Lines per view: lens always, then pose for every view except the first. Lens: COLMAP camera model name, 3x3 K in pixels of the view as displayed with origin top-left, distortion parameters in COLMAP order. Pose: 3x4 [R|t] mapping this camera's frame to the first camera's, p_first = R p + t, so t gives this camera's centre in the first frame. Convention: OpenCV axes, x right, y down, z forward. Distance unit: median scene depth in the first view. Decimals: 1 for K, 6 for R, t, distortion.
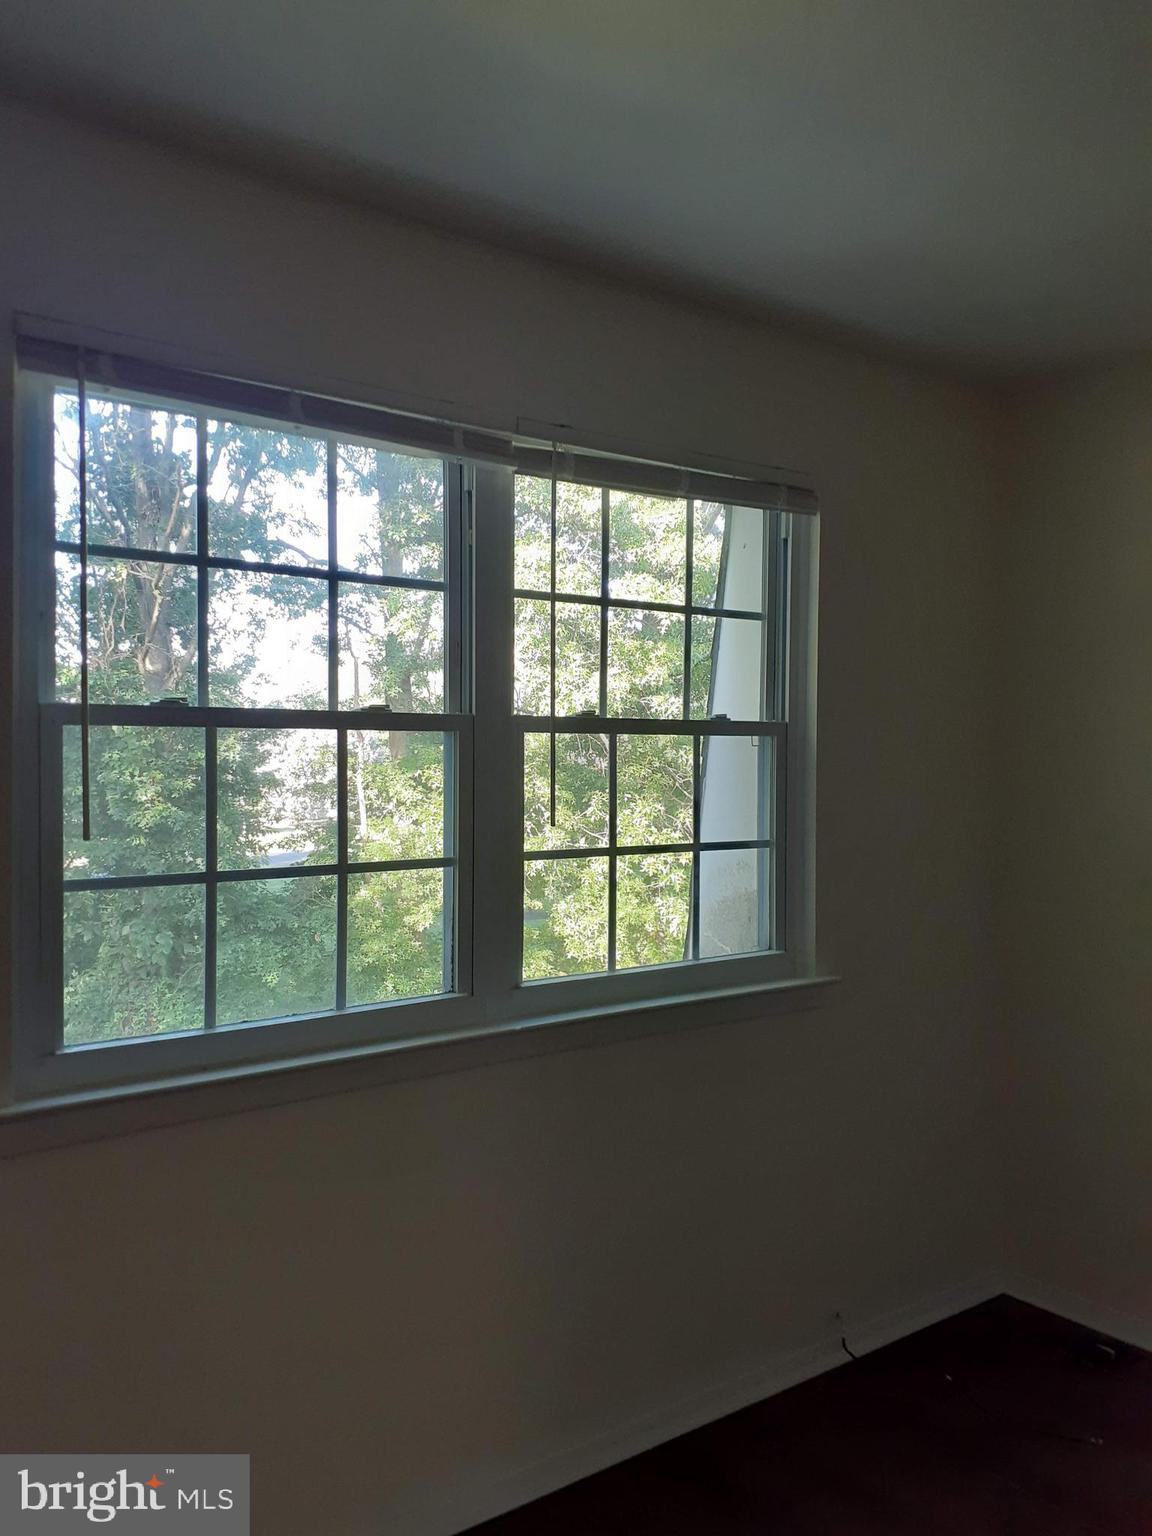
lens RADIAL K [[1297.1, 0, 591.5], [0, 1297.1, 769.5], [0, 0, 1]] dist [0.071396, 0.000827]
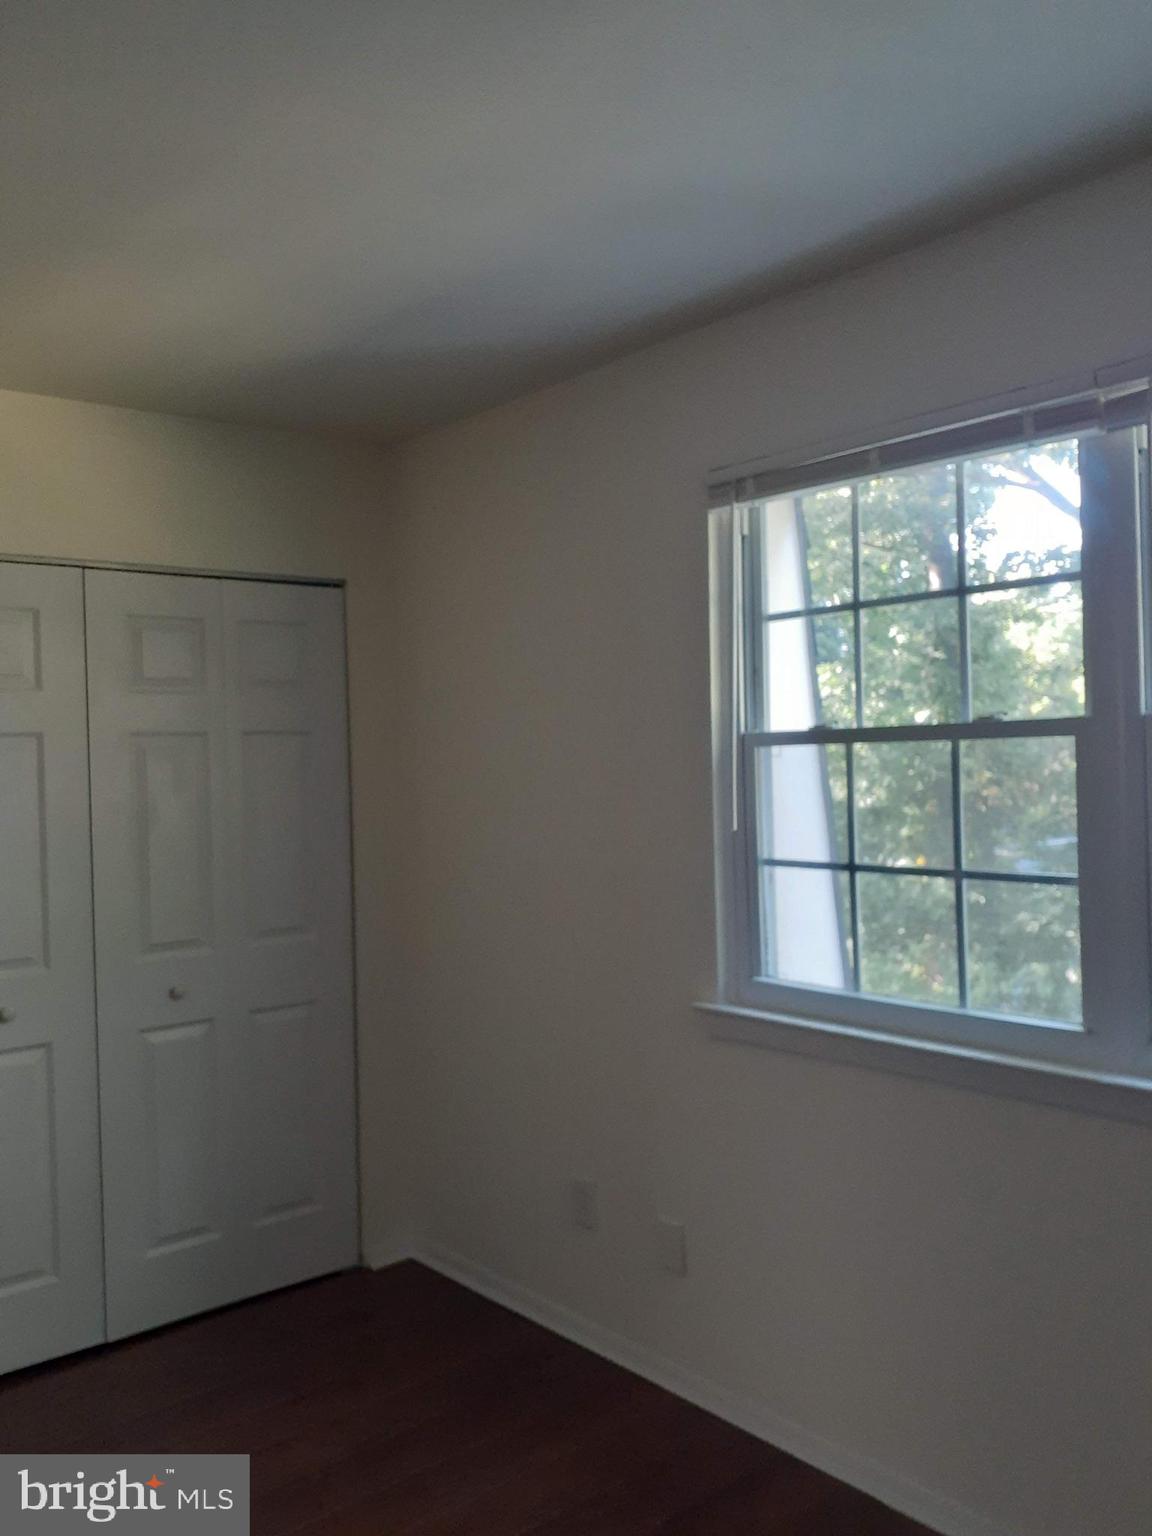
lens RADIAL K [[1313.0, 0, 566.8], [0, 1313.0, 783.4], [0, 0, 1]] dist [0.043234, -0.091590]
pose [[0.000568, 0.008351, -0.999965, 0.875926], [0.005269, 0.999951, 0.008354, -0.006453], [0.999986, -0.005274, 0.000524, 0.697536]]
